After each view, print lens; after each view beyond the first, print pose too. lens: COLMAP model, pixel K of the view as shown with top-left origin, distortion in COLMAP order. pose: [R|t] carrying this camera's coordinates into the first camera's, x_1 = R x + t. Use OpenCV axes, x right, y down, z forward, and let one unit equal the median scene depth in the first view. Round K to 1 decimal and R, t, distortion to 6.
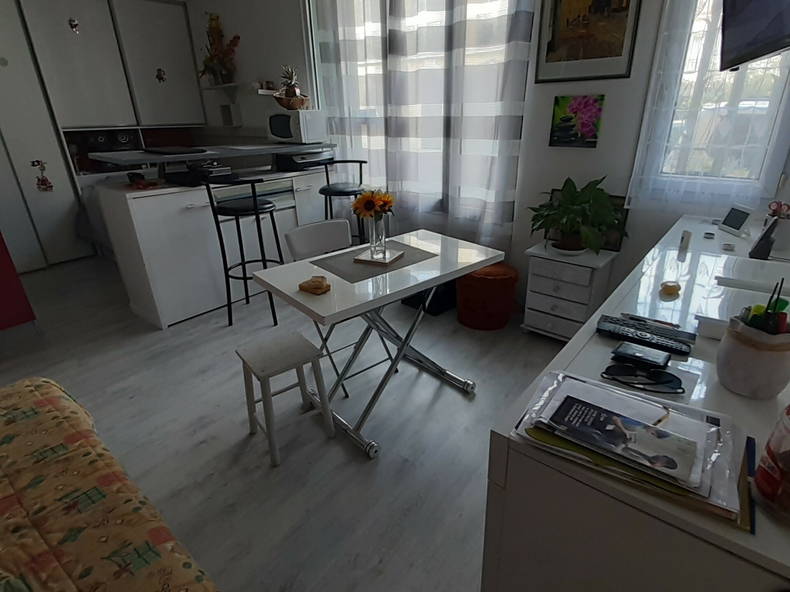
lens RADIAL K [[402.6, 0, 396.6], [0, 402.6, 301.1], [0, 0, 1]] dist [-0.015812, 0.000828]
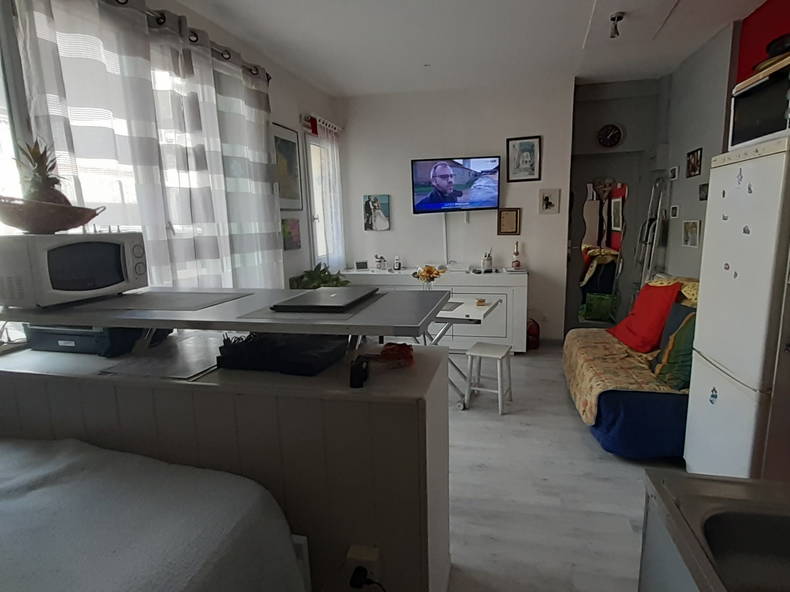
lens RADIAL K [[436.1, 0, 395.5], [0, 436.1, 292.8], [0, 0, 1]] dist [-0.042857, -0.000417]
pose [[-0.413974, -0.132160, 0.900644, -1.374959], [0.395783, 0.864860, 0.308827, -0.642362], [-0.819745, 0.484305, -0.305723, 1.358712]]
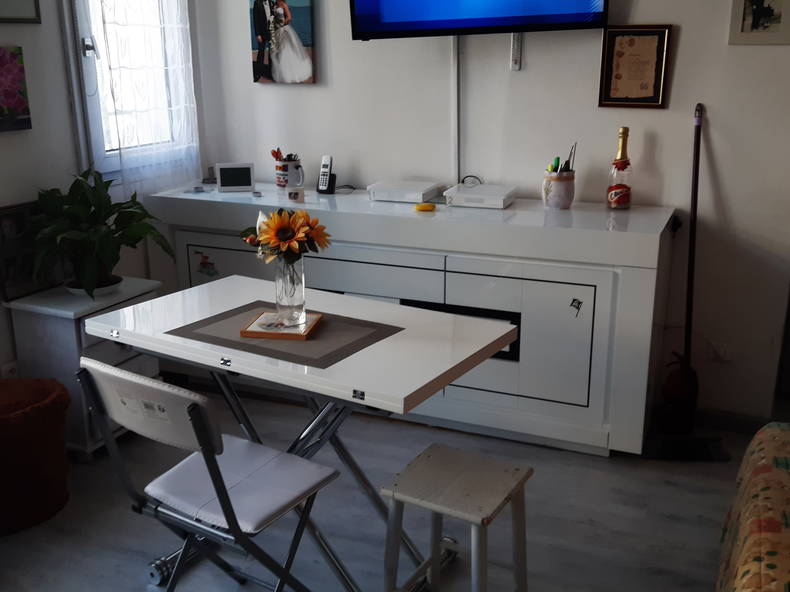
lens RADIAL K [[868.4, 0, 396.0], [0, 868.4, 297.9], [0, 0, 1]] dist [0.046442, 0.000000]
pose [[-0.268896, -0.261185, 0.927080, -1.005671], [0.399179, 0.845755, 0.354054, -0.426883], [-0.876556, 0.465275, -0.123161, 0.816566]]
